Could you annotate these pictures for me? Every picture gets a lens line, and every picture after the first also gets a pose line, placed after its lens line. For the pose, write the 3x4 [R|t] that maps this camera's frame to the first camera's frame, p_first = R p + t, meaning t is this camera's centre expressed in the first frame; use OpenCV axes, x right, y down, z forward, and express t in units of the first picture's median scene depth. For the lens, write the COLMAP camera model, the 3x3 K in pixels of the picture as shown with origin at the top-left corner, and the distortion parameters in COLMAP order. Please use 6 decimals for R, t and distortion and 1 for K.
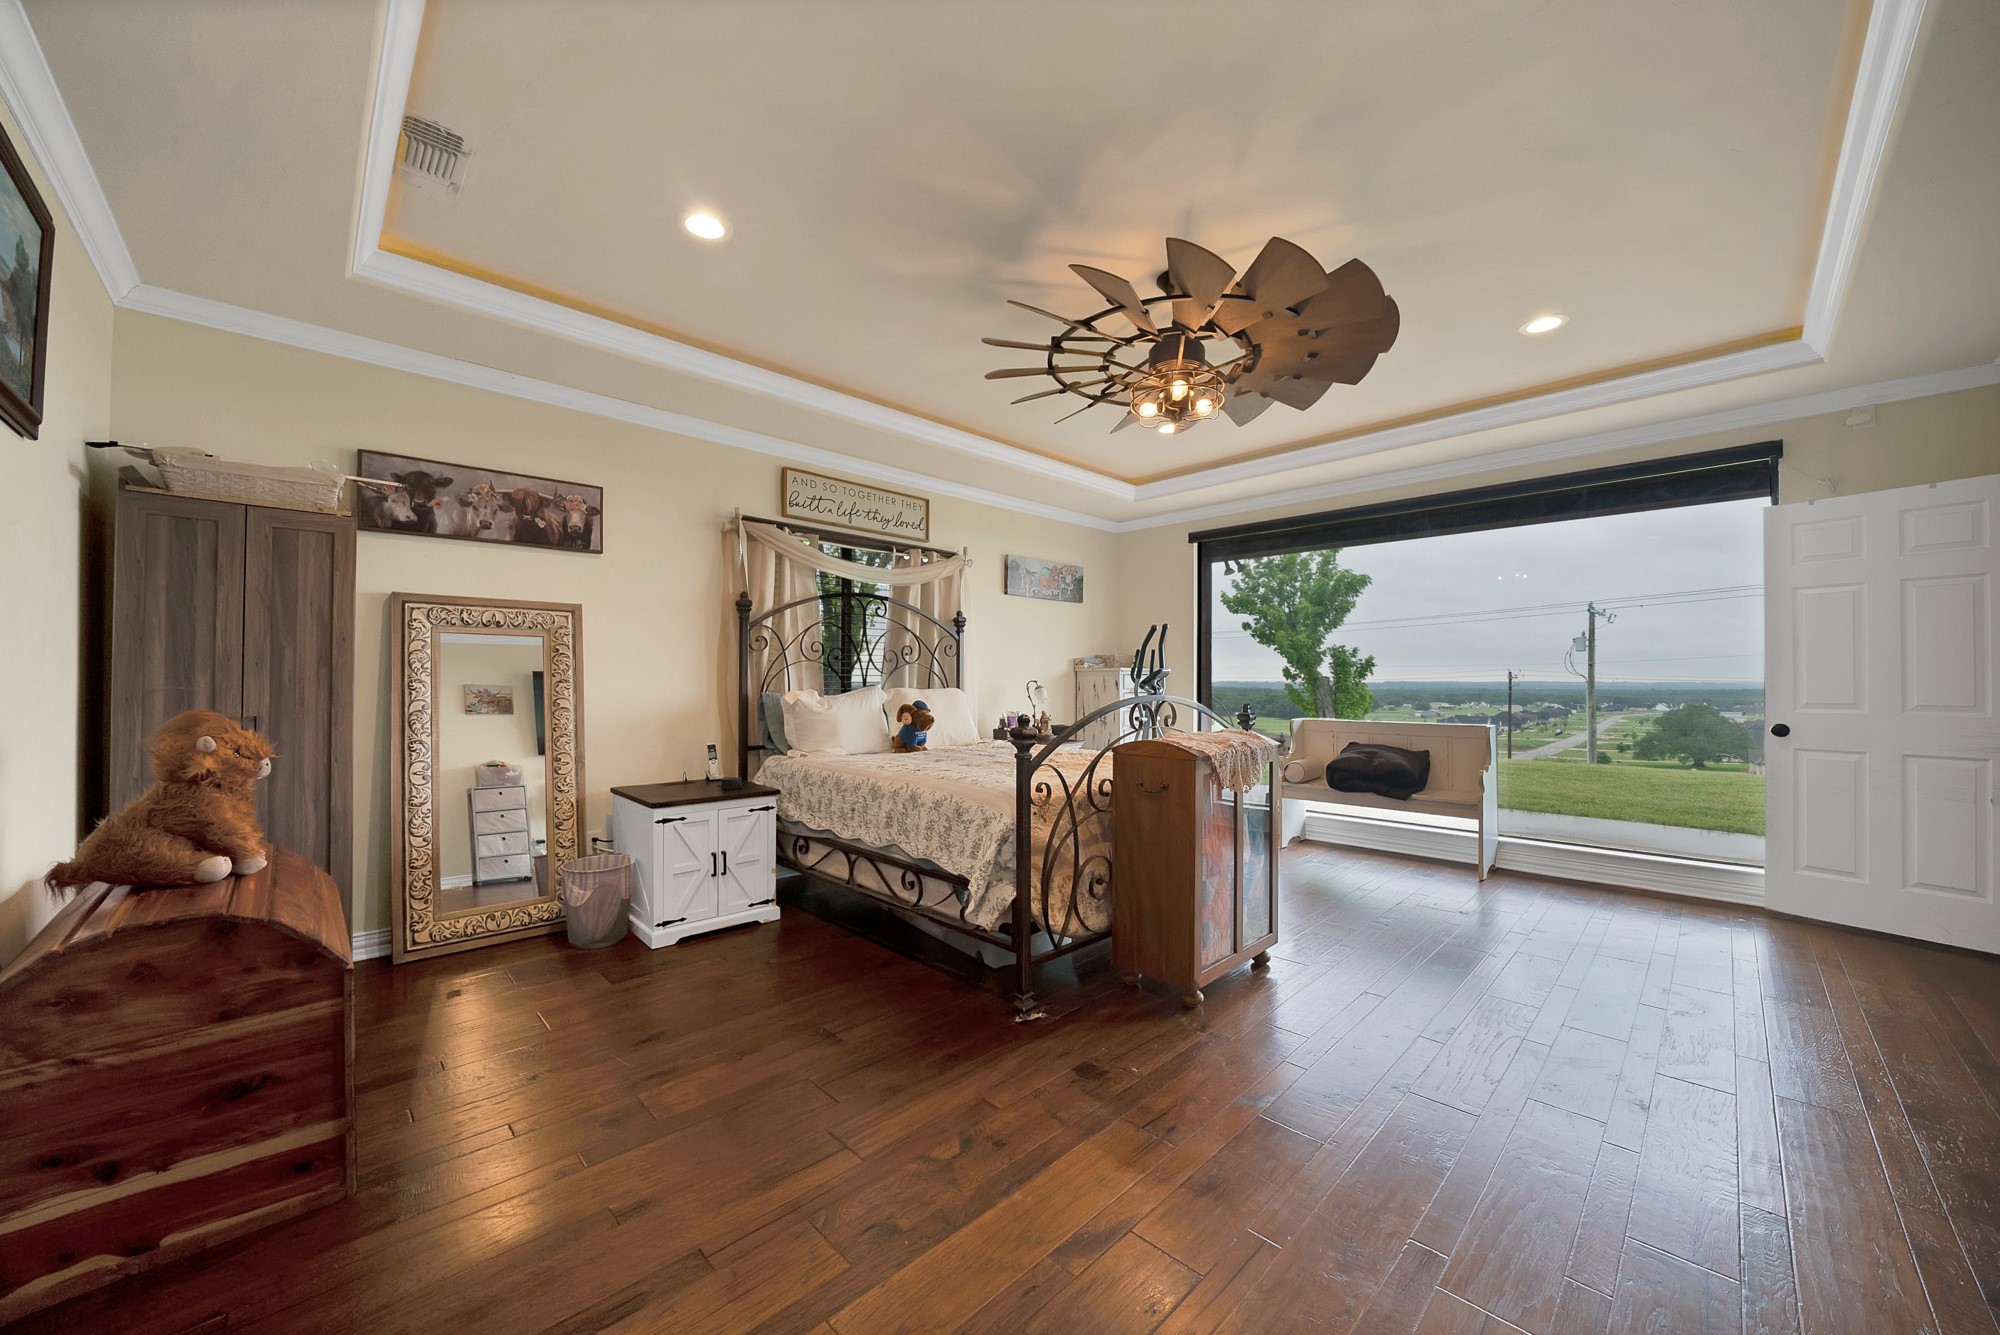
lens RADIAL K [[717.2, 0, 998.8], [0, 717.2, 673.4], [0, 0, 1]] dist [-0.024864, 0.002030]
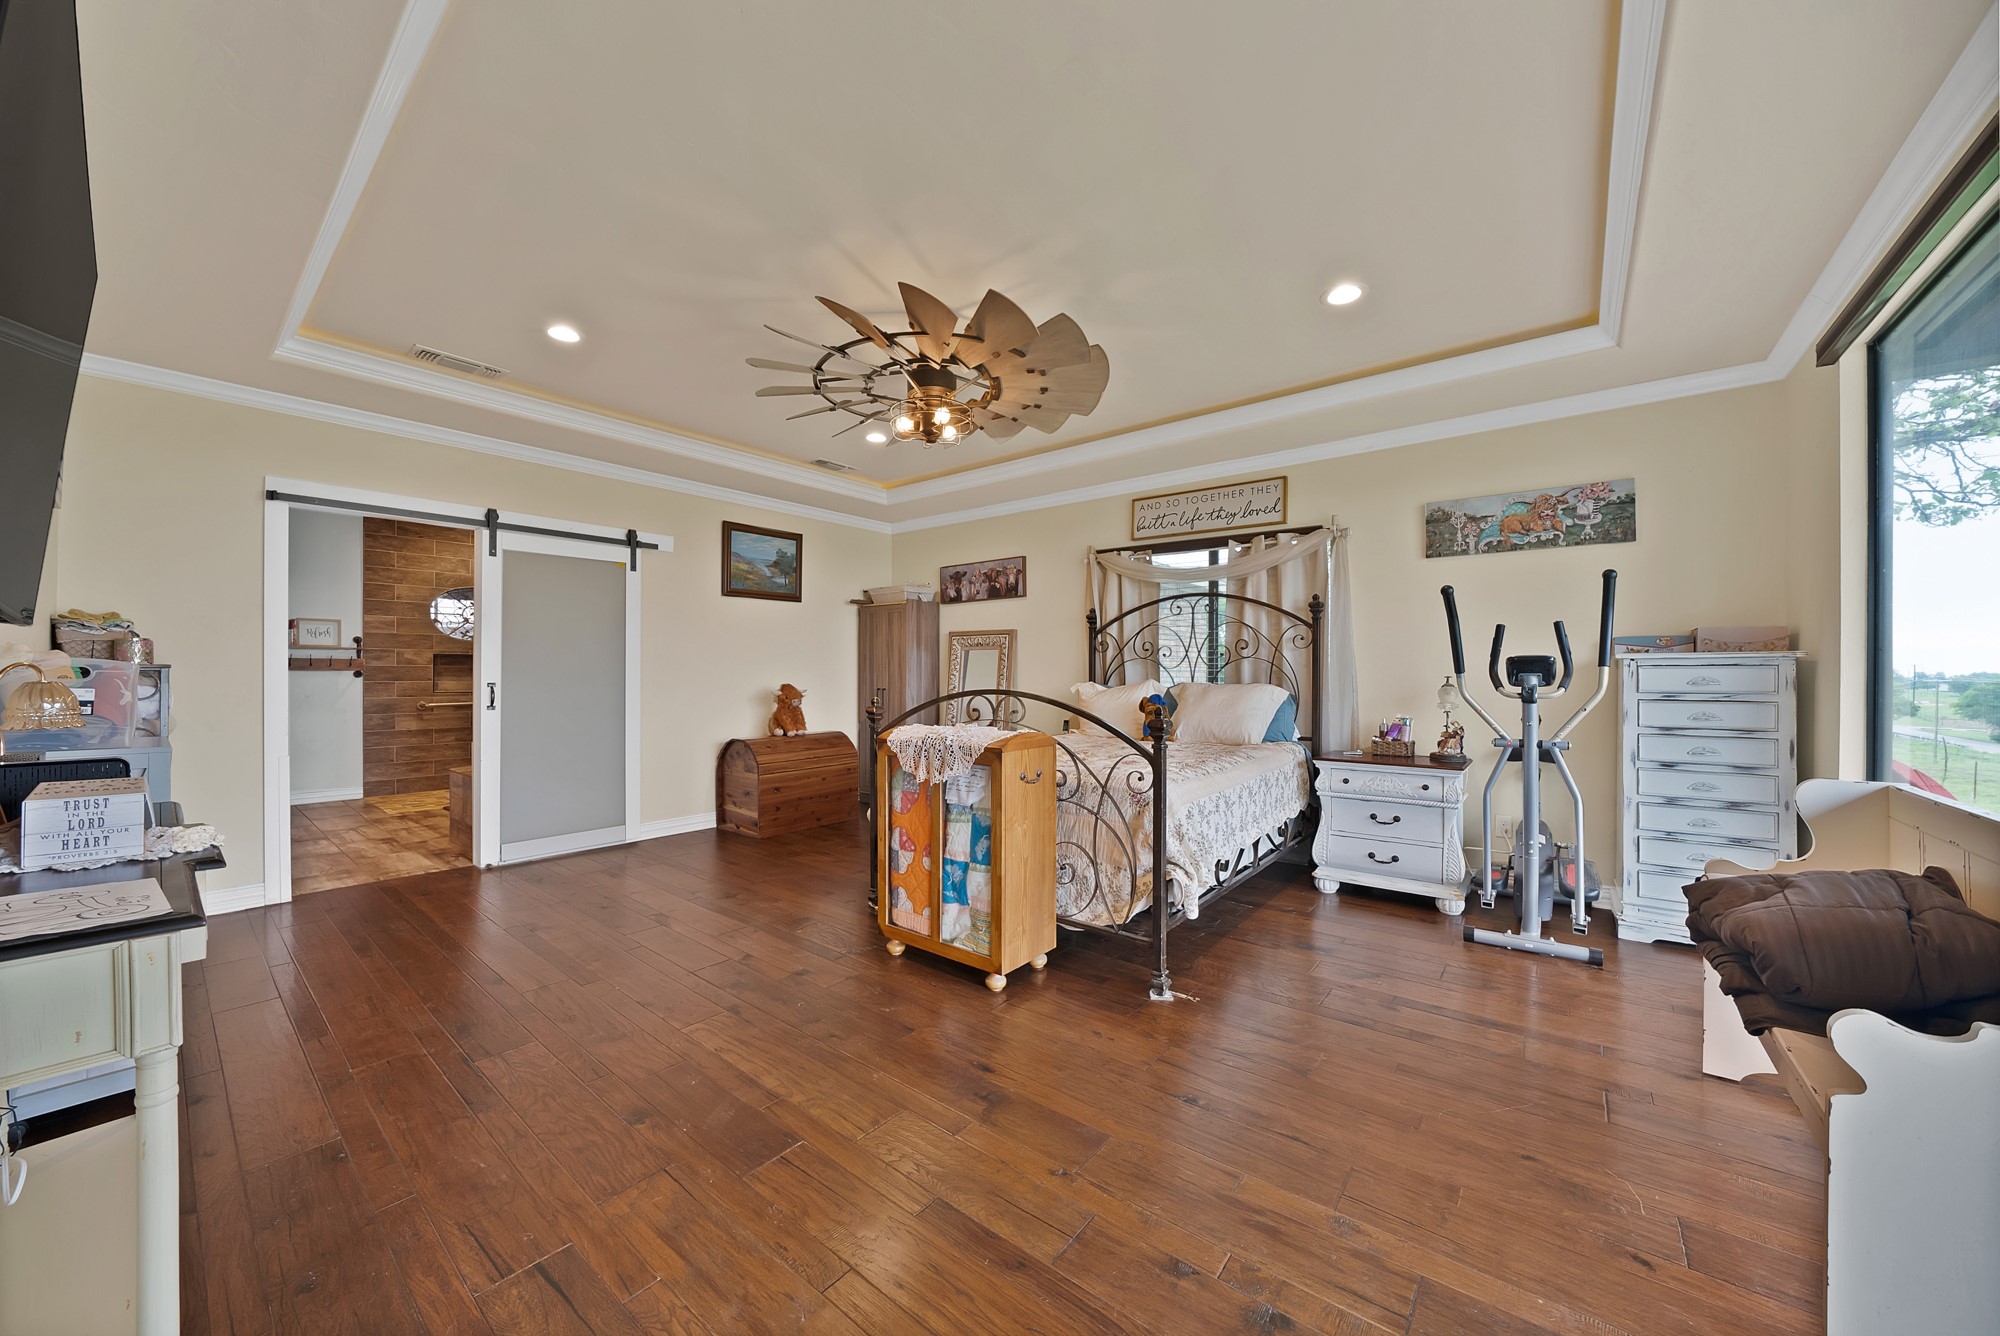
lens RADIAL K [[717.2, 0, 998.8], [0, 717.2, 673.9], [0, 0, 1]] dist [-0.024864, 0.002030]
pose [[0.119952, 0.000372, -0.992780, 0.932375], [0.008586, 0.999962, 0.001412, 0.003997], [0.992743, -0.008694, 0.119944, 0.658341]]
